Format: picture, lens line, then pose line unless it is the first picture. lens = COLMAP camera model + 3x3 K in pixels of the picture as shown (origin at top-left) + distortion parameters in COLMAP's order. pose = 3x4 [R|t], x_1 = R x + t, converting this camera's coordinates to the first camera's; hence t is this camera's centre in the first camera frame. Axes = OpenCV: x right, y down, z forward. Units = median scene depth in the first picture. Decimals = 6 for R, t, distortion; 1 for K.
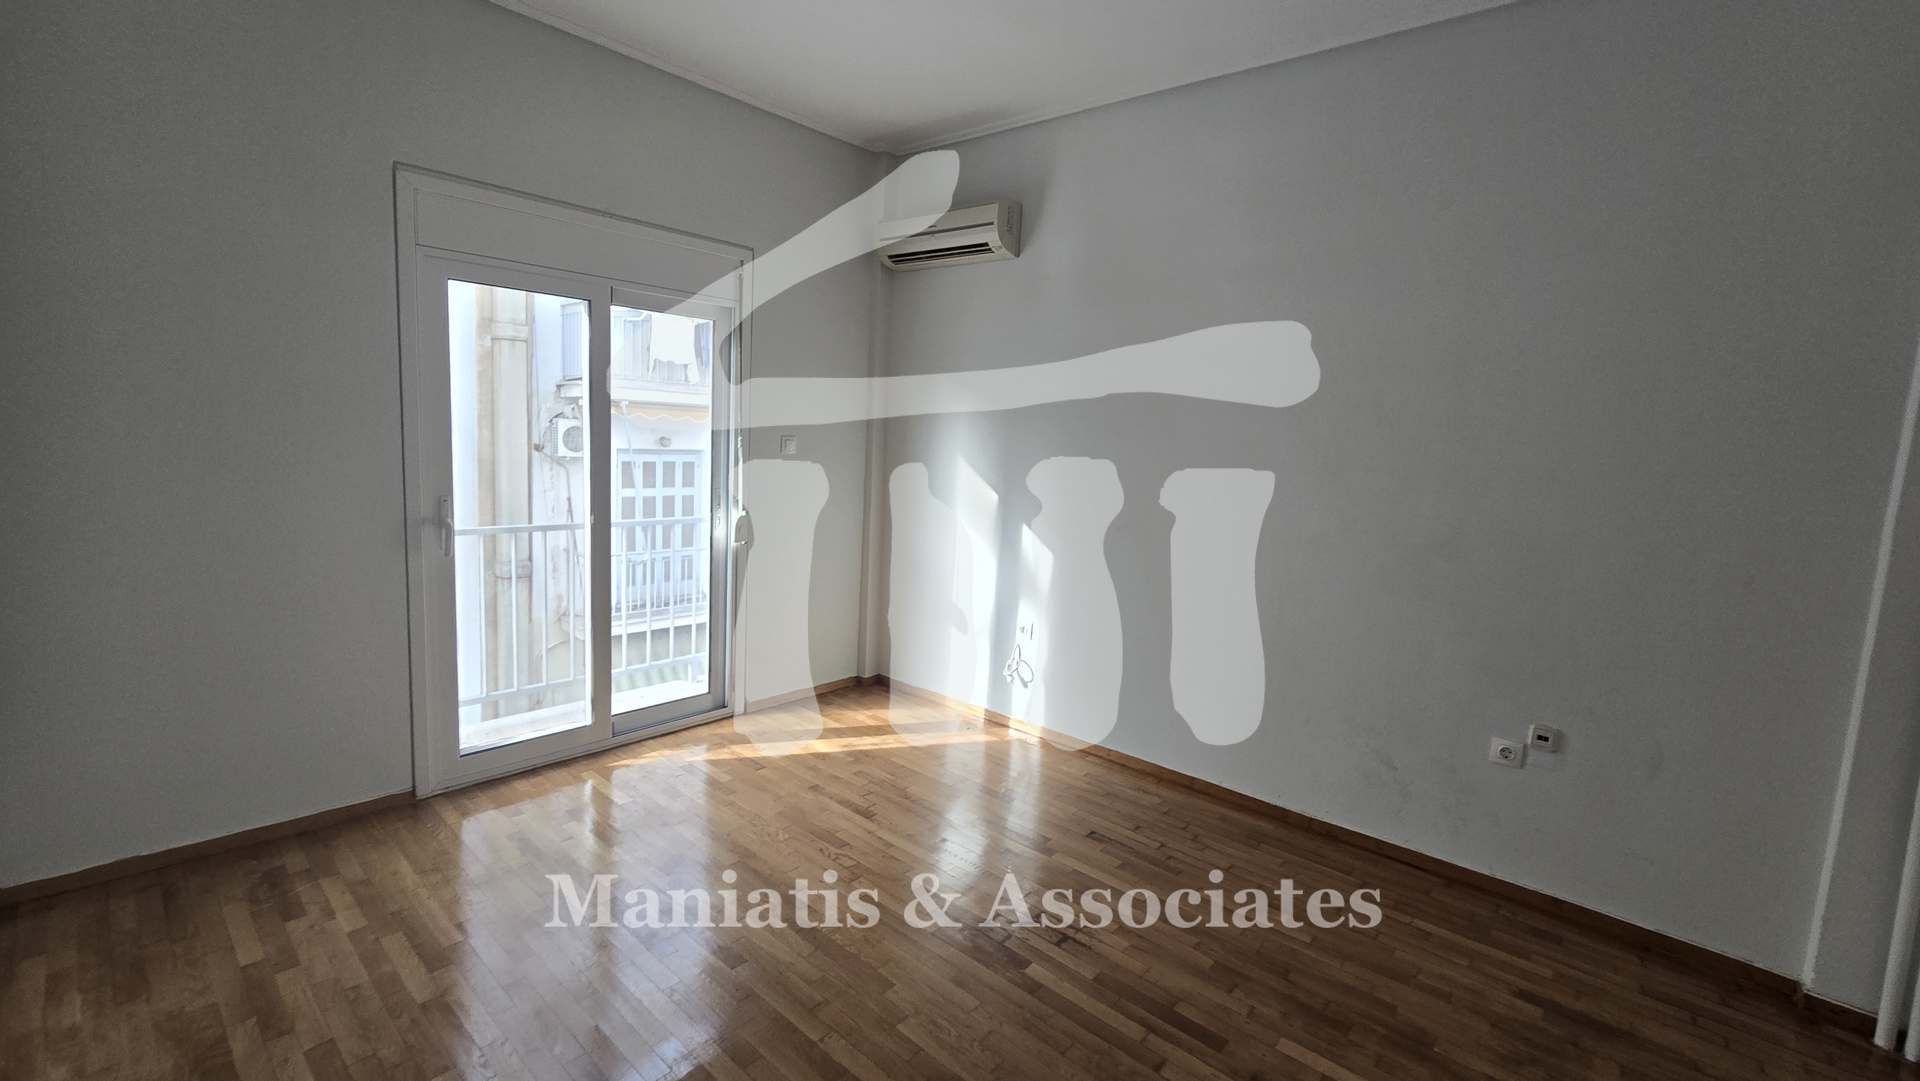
lens RADIAL K [[796.3, 0, 971.9], [0, 796.3, 524.3], [0, 0, 1]] dist [0.001981, 0.000646]
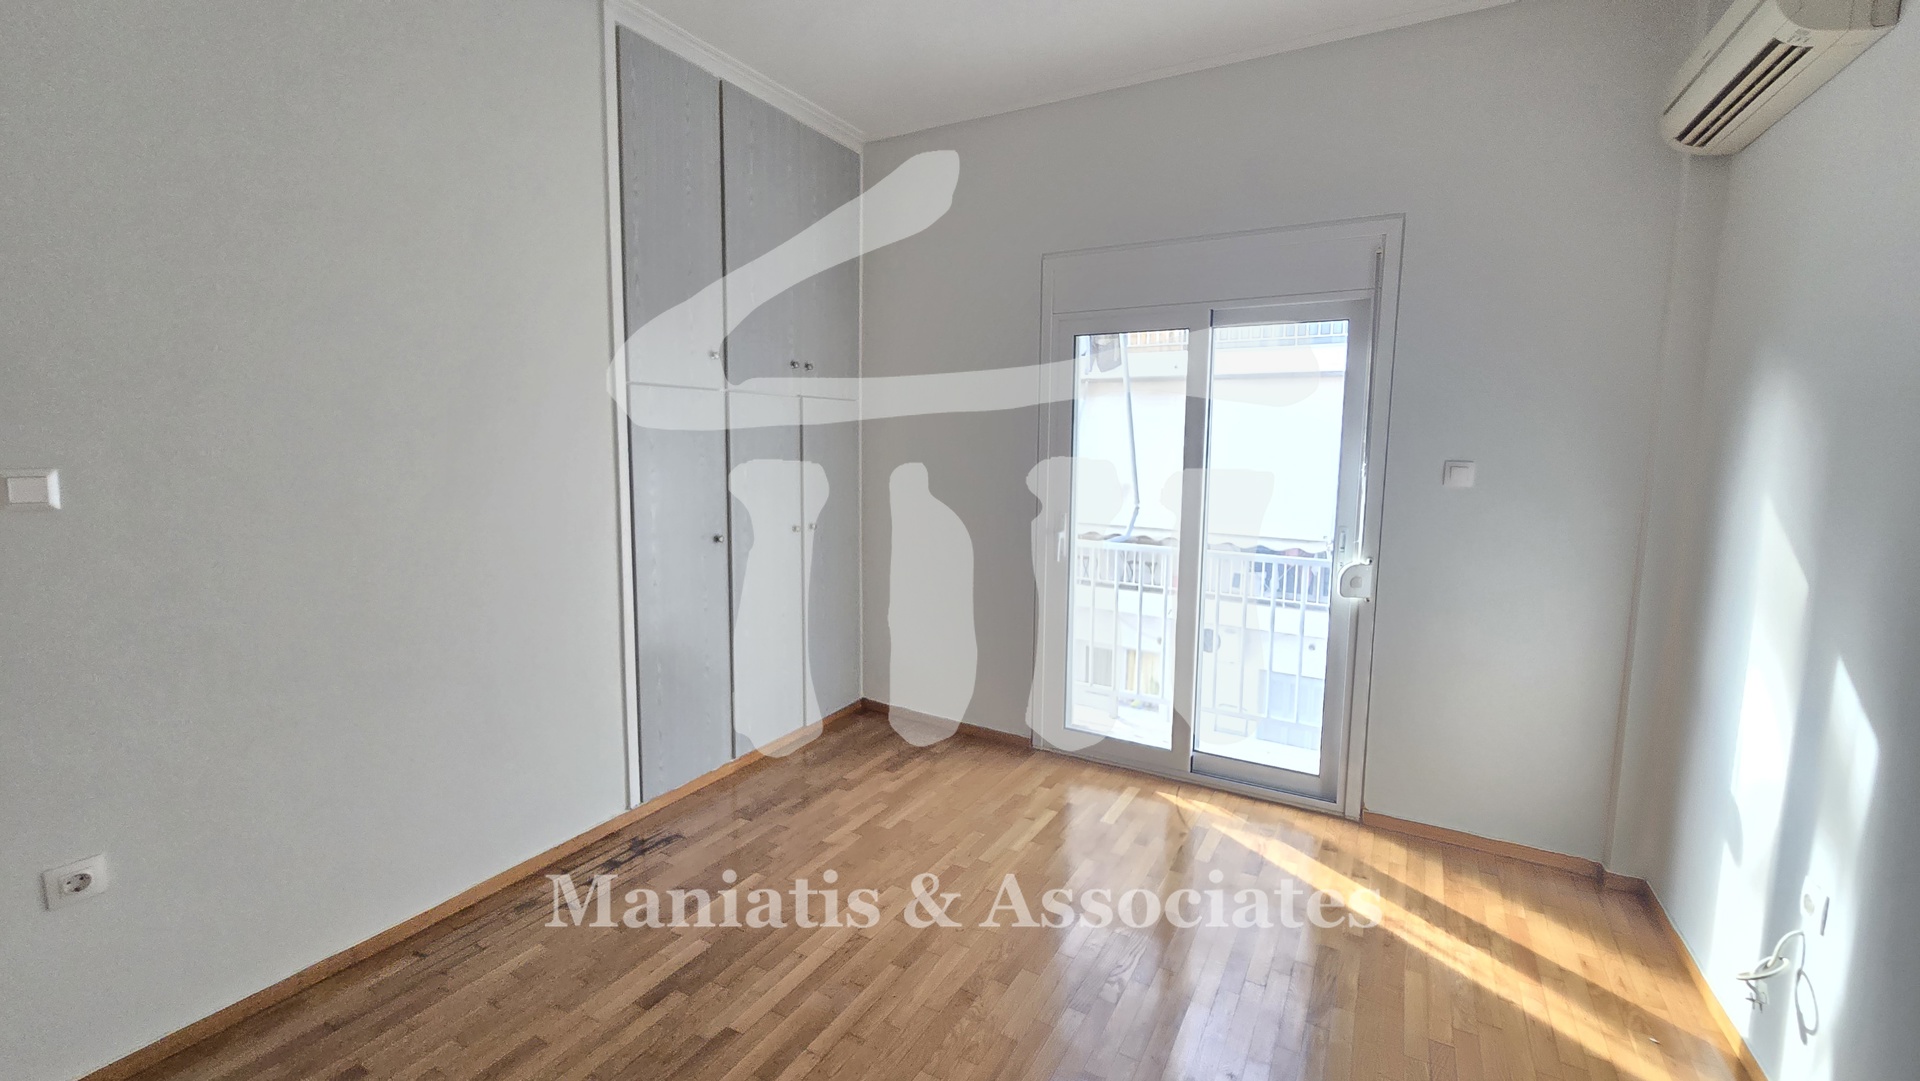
lens RADIAL K [[796.3, 0, 963.2], [0, 796.3, 529.2], [0, 0, 1]] dist [0.001981, 0.000646]
pose [[0.195467, 0.063445, -0.978656, 0.442278], [-0.117776, 0.992202, 0.040799, -0.034653], [0.973613, 0.107287, 0.201415, 0.523662]]
